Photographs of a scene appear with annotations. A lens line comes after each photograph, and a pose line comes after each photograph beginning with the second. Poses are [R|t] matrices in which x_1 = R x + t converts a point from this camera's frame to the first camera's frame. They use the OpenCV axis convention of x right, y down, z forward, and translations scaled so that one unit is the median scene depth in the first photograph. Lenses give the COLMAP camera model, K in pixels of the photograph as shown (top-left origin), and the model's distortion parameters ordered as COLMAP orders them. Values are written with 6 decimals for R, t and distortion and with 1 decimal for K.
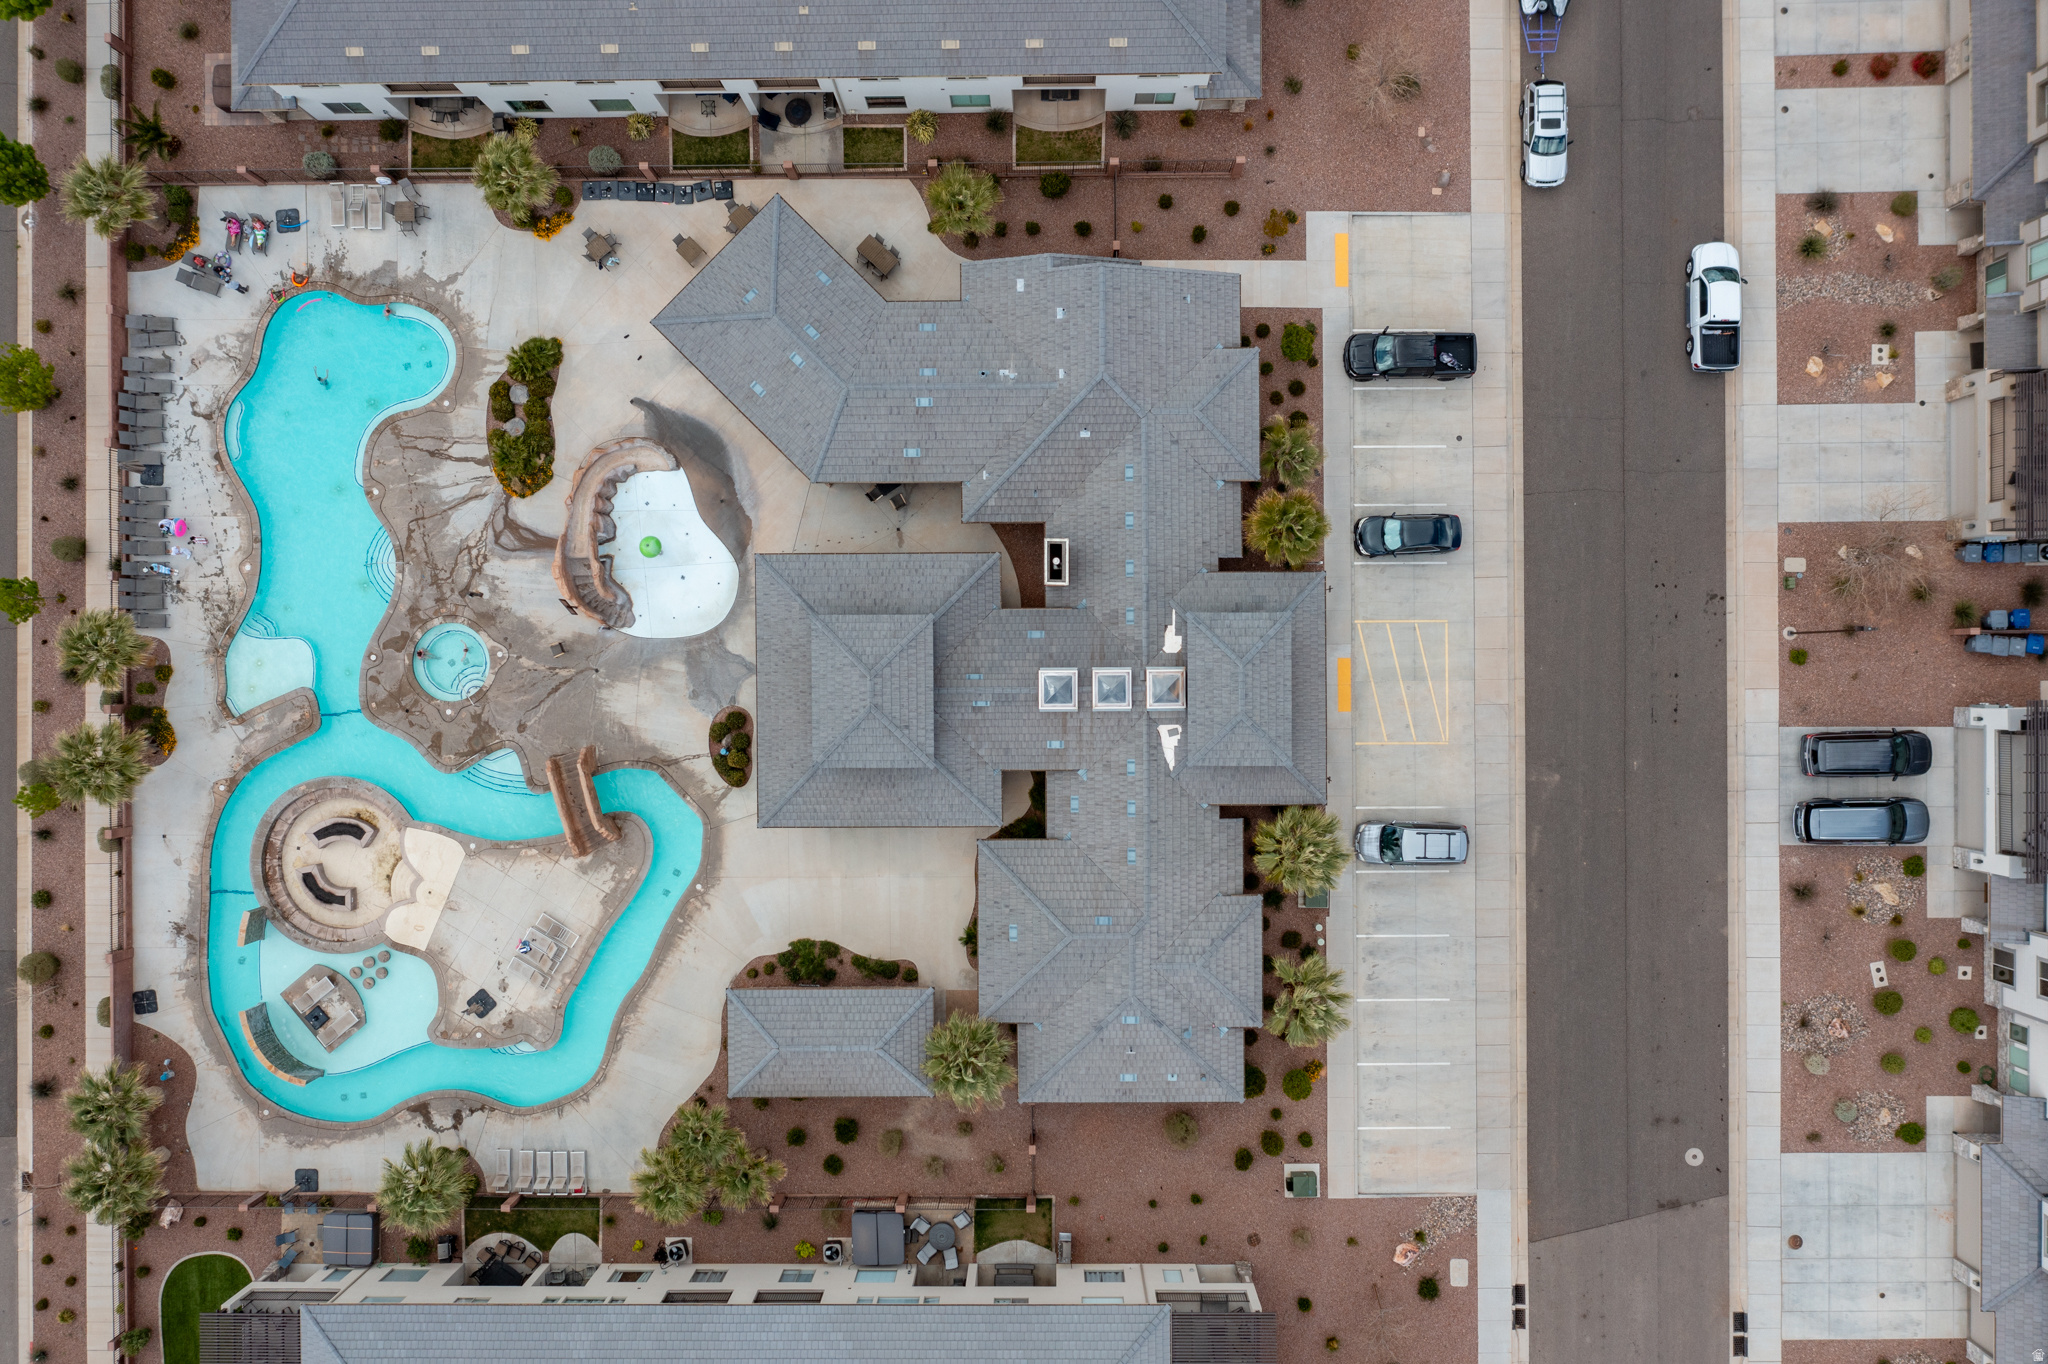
lens RADIAL K [[1649.7, 0, 1027.7], [0, 1649.7, 681.1], [0, 0, 1]] dist [-0.005064, 0.006705]
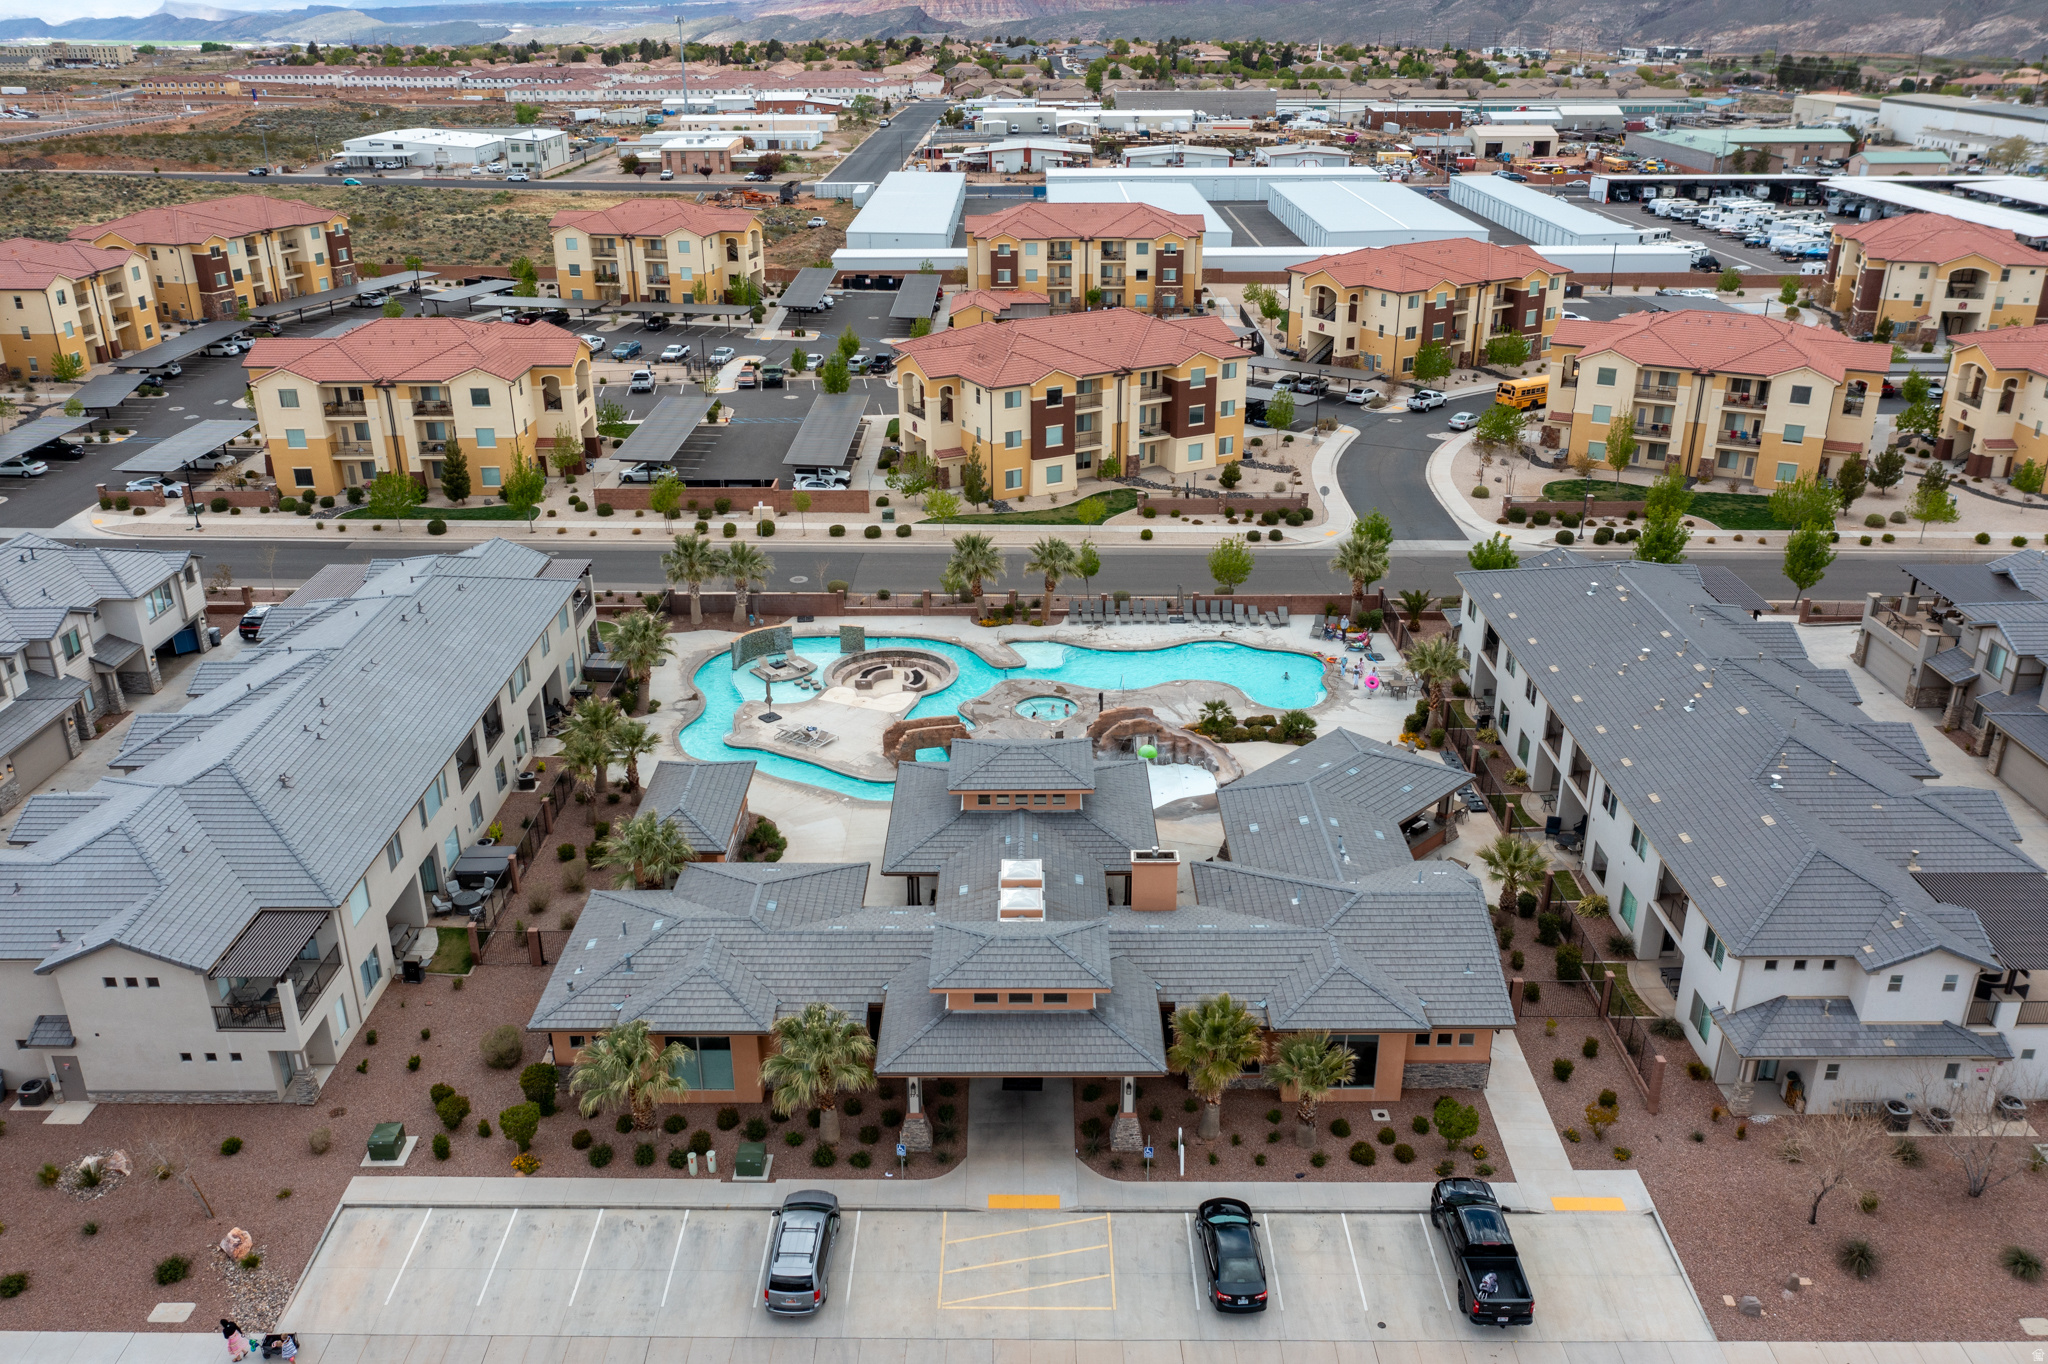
lens RADIAL K [[1649.7, 0, 1027.7], [0, 1649.7, 681.1], [0, 0, 1]] dist [-0.005064, 0.006705]
pose [[-0.003469, 0.397649, -0.917531, 0.793739], [-0.999994, -0.002100, 0.002871, -0.000885], [-0.000785, 0.917535, 0.397654, 0.485958]]
